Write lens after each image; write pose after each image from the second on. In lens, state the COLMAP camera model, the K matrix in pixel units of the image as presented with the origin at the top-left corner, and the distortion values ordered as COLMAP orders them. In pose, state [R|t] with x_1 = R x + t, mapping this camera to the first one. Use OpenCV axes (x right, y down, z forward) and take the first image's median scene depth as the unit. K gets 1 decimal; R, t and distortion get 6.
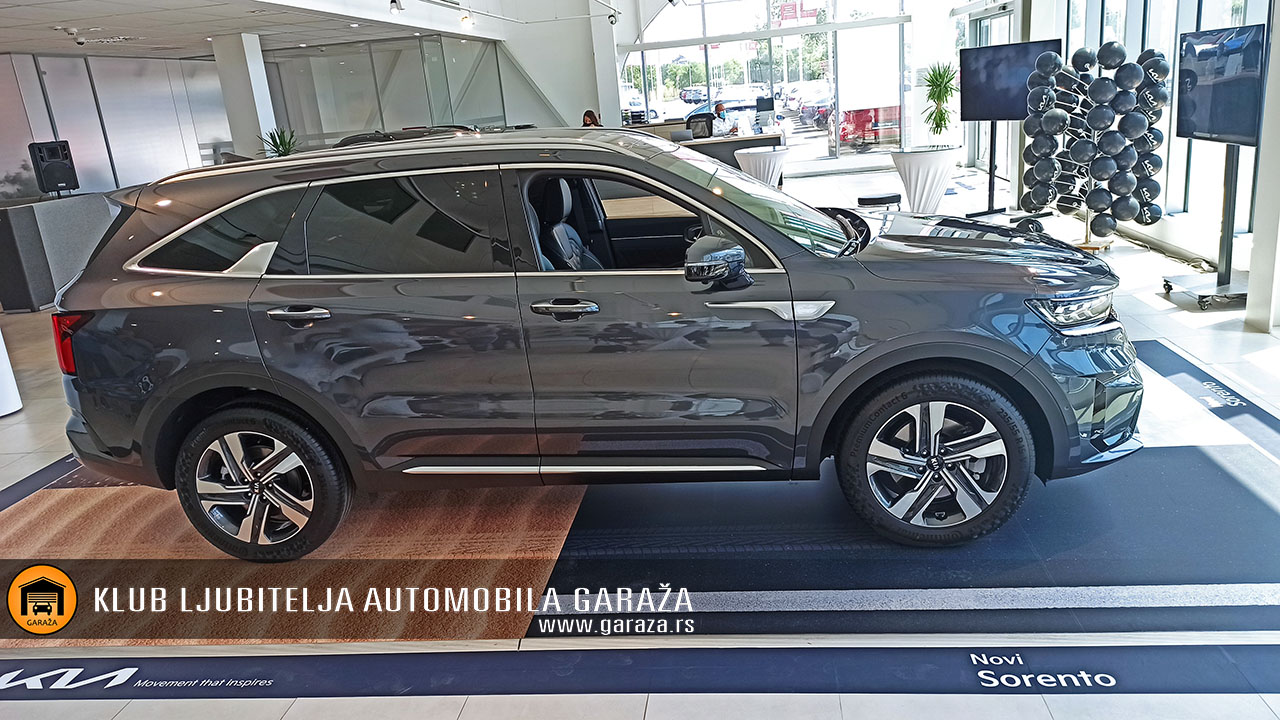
lens RADIAL K [[947.3, 0, 645.4], [0, 947.3, 359.5], [0, 0, 1]] dist [0.043603, 0.001471]
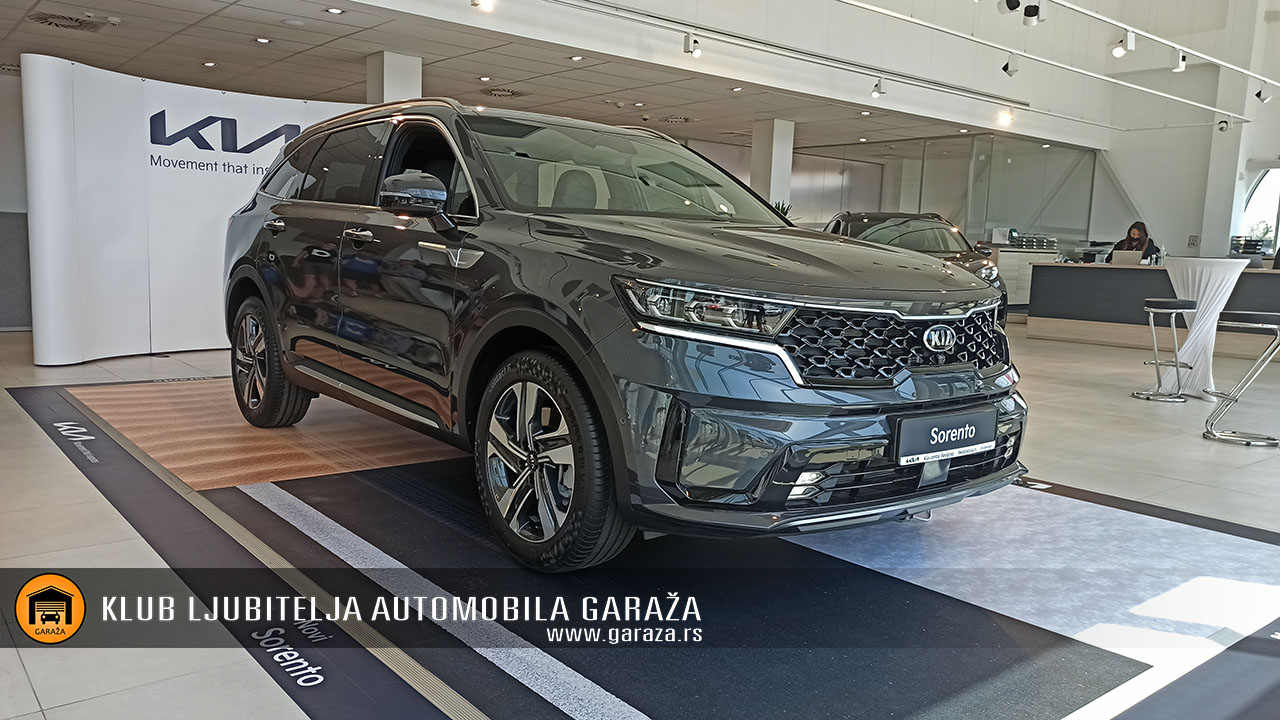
lens RADIAL K [[947.3, 0, 645.0], [0, 947.3, 358.9], [0, 0, 1]] dist [0.043603, 0.001471]
pose [[0.718682, 0.195212, -0.667375, 0.837317], [-0.284249, 0.958404, -0.025760, 0.015118], [0.634586, 0.208214, 0.744276, 0.385366]]
